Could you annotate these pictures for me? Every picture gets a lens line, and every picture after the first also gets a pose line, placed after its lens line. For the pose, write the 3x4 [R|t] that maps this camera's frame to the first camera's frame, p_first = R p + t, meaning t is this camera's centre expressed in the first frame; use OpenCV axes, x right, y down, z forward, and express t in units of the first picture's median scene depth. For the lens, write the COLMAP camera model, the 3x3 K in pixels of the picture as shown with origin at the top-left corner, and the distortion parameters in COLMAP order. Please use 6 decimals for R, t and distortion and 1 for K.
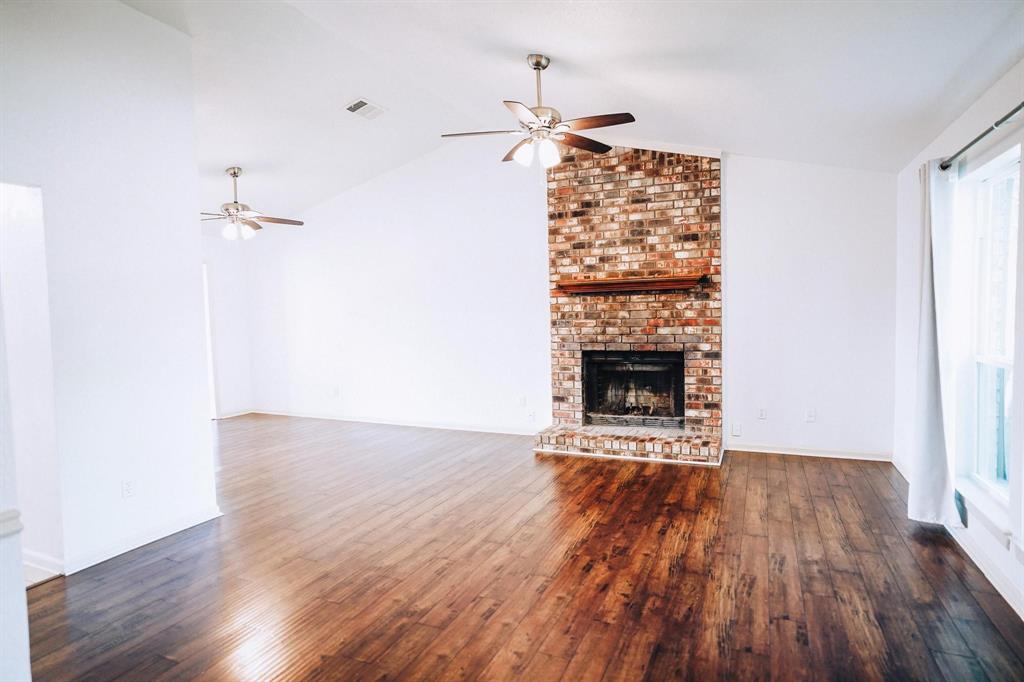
lens RADIAL K [[551.3, 0, 508.7], [0, 551.3, 341.9], [0, 0, 1]] dist [-0.045964, 0.021999]
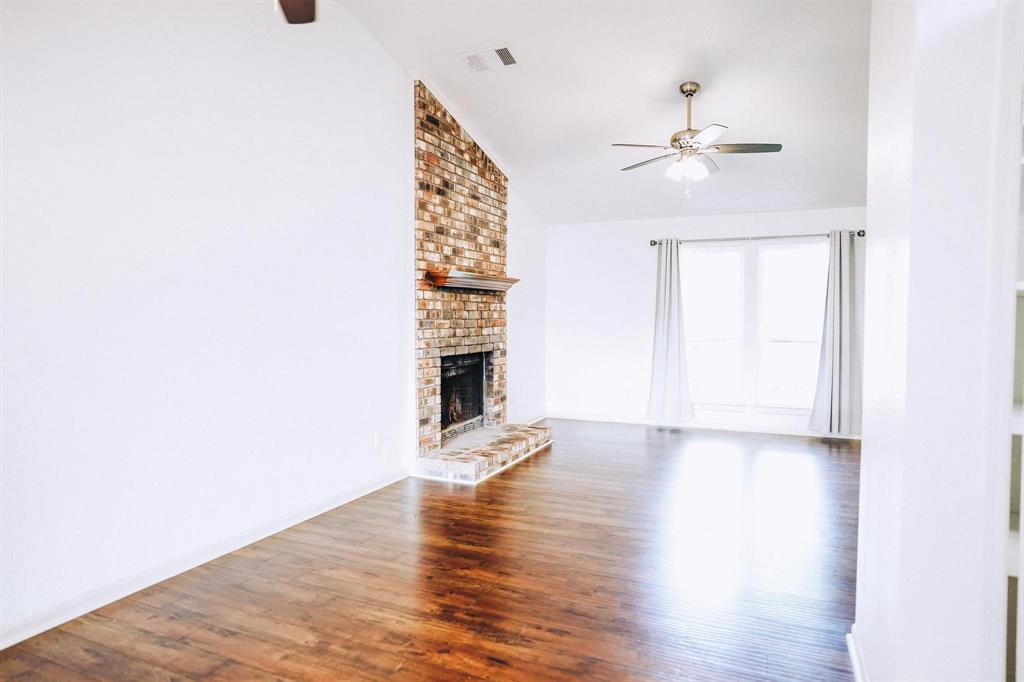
lens RADIAL K [[601.7, 0, 510.4], [0, 601.7, 340.1], [0, 0, 1]] dist [-0.028645, 0.009561]
pose [[0.004086, -0.015113, 0.999877, -0.788172], [0.055951, 0.998323, 0.014861, -0.017735], [-0.998425, 0.055883, 0.004925, 0.910763]]
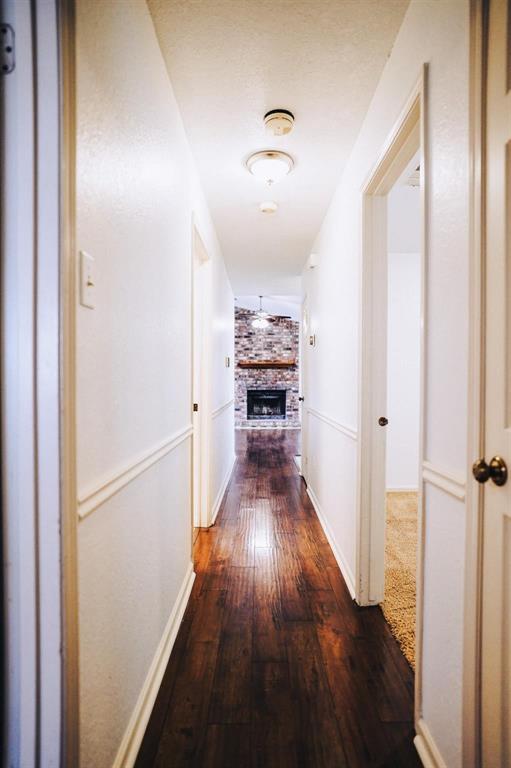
lens RADIAL K [[413.5, 0, 255.4], [0, 413.5, 383.0], [0, 0, 1]] dist [-0.045964, 0.021999]
pose [[0.915131, 0.023835, 0.402452, -0.615528], [0.000018, 0.998248, -0.059163, 0.098223], [-0.403157, 0.054149, 0.913527, -0.778366]]
